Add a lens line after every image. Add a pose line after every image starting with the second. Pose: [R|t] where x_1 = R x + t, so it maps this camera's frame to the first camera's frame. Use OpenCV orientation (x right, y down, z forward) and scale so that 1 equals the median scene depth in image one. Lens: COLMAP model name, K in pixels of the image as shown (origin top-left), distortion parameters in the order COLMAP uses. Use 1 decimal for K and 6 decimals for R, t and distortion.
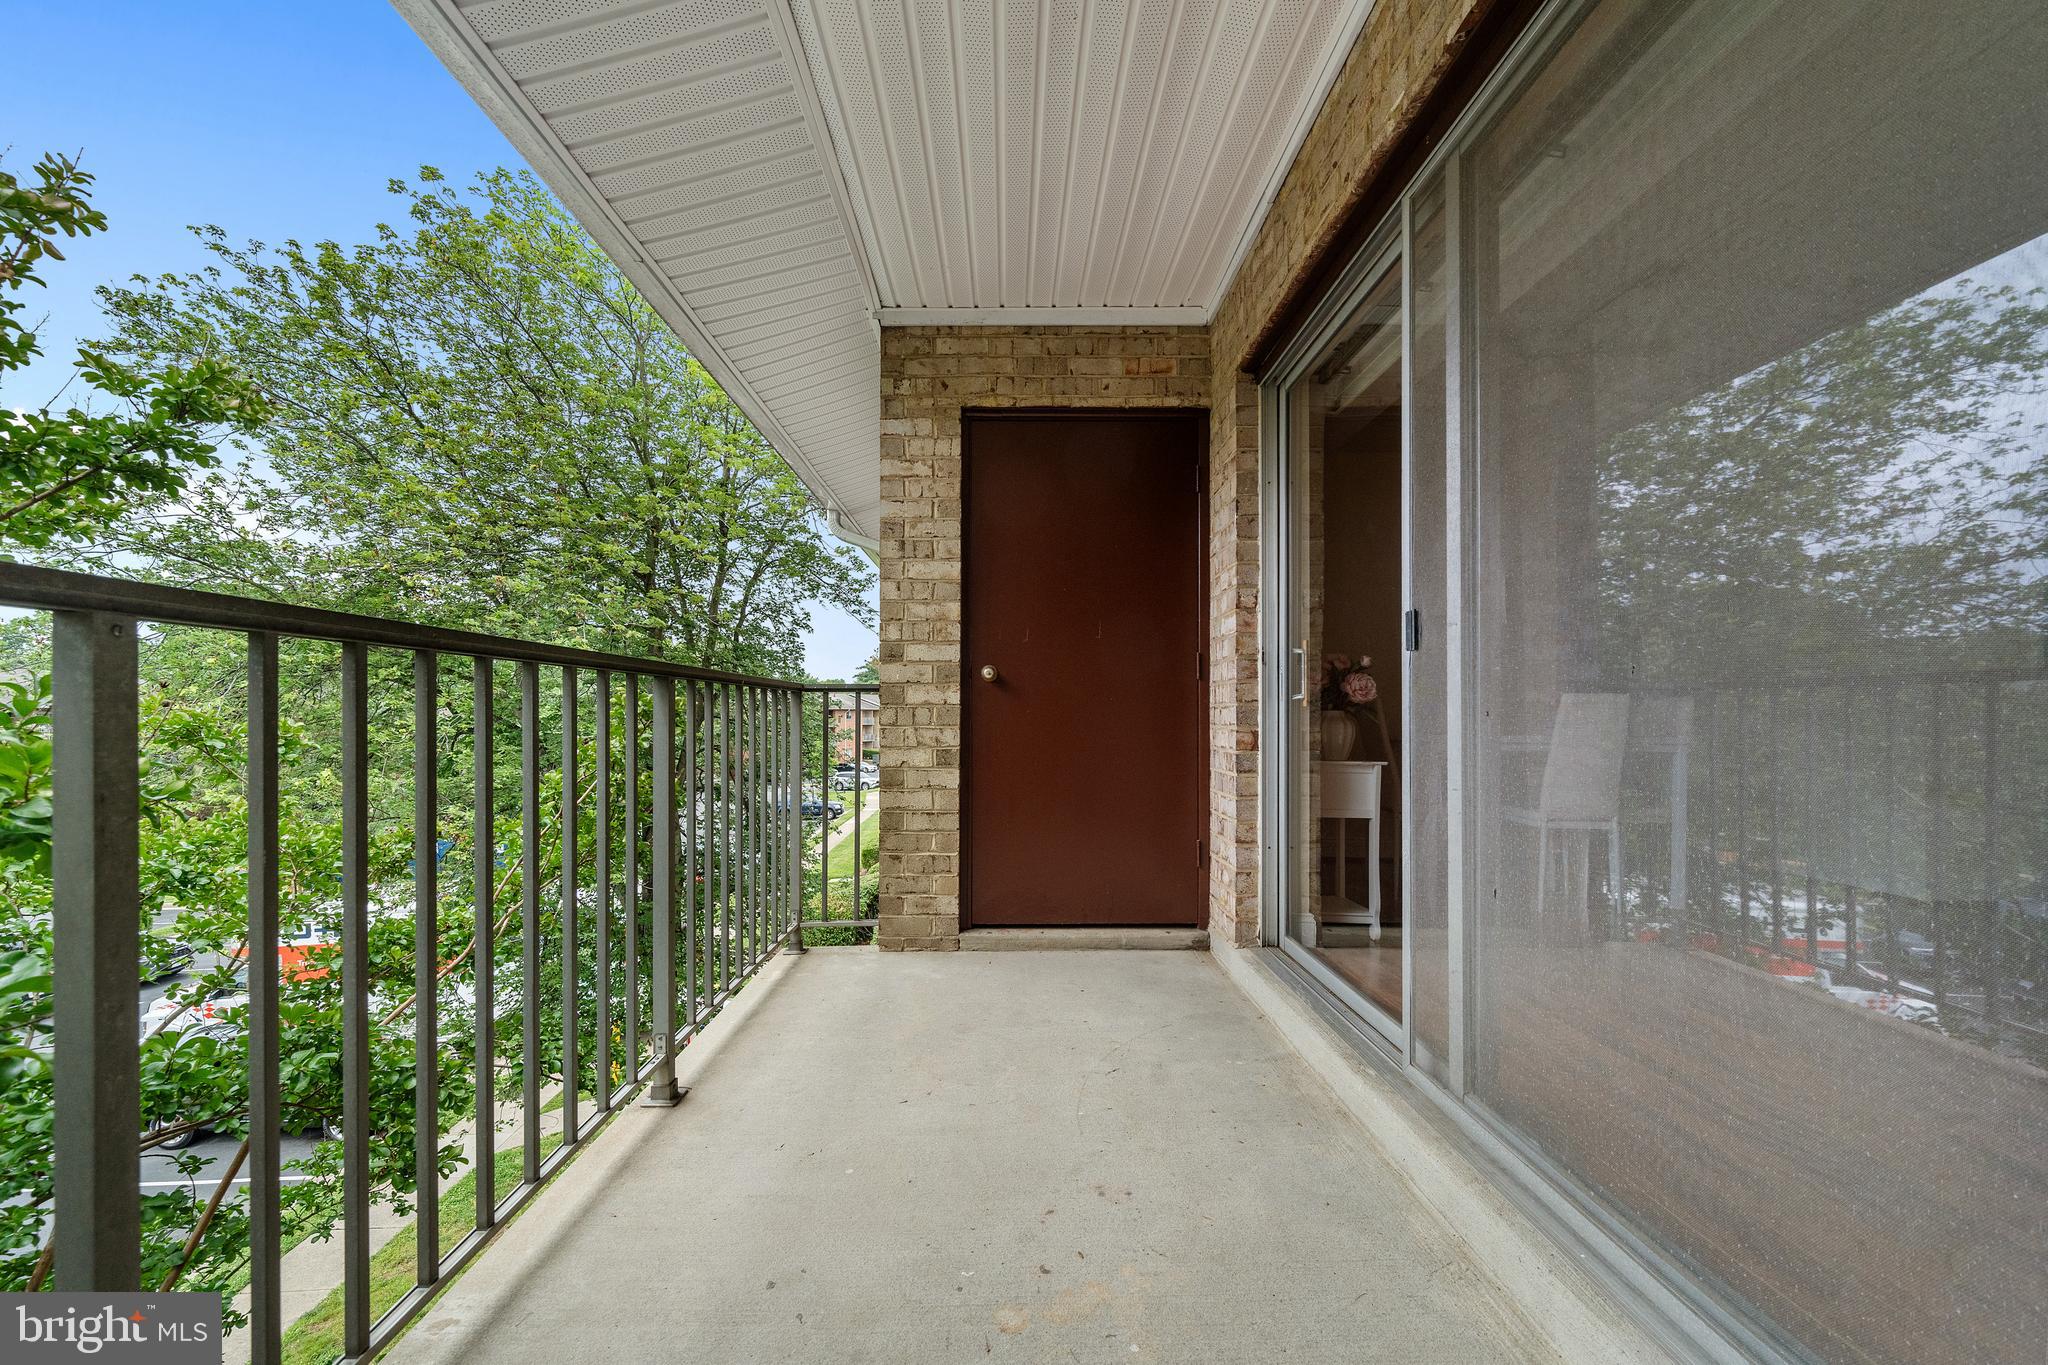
lens RADIAL K [[802.1, 0, 1031.4], [0, 802.1, 717.9], [0, 0, 1]] dist [-0.005452, 0.001032]
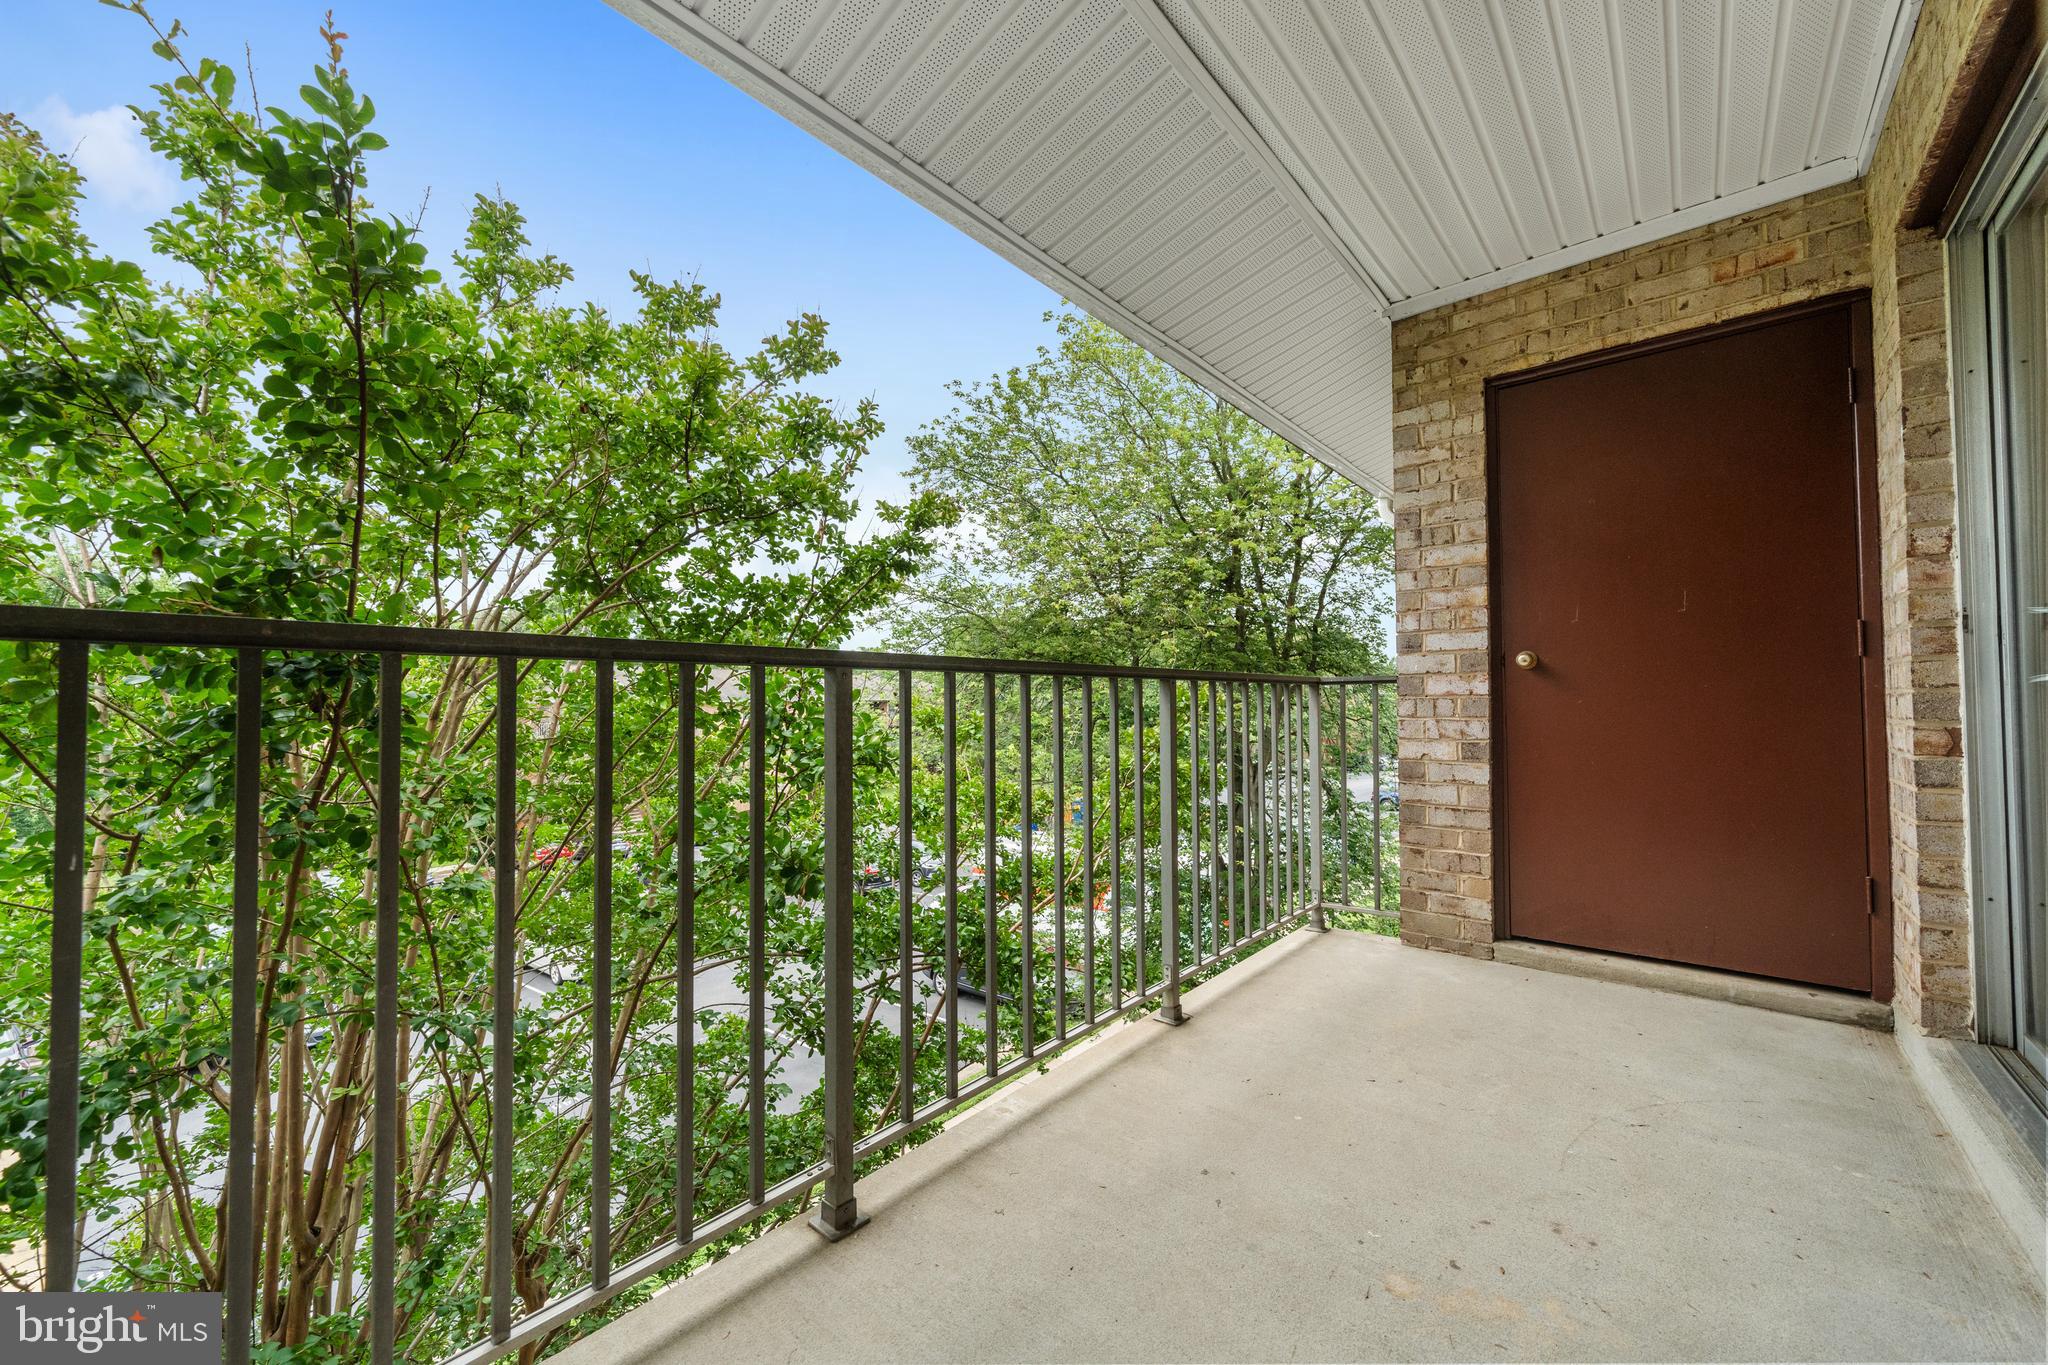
lens RADIAL K [[802.1, 0, 1033.1], [0, 802.1, 686.0], [0, 0, 1]] dist [-0.005452, 0.001032]
pose [[0.749704, -0.019514, -0.661486, 0.130433], [0.004836, 0.999700, -0.024011, -0.007307], [0.661756, 0.014802, 0.749573, -0.050280]]
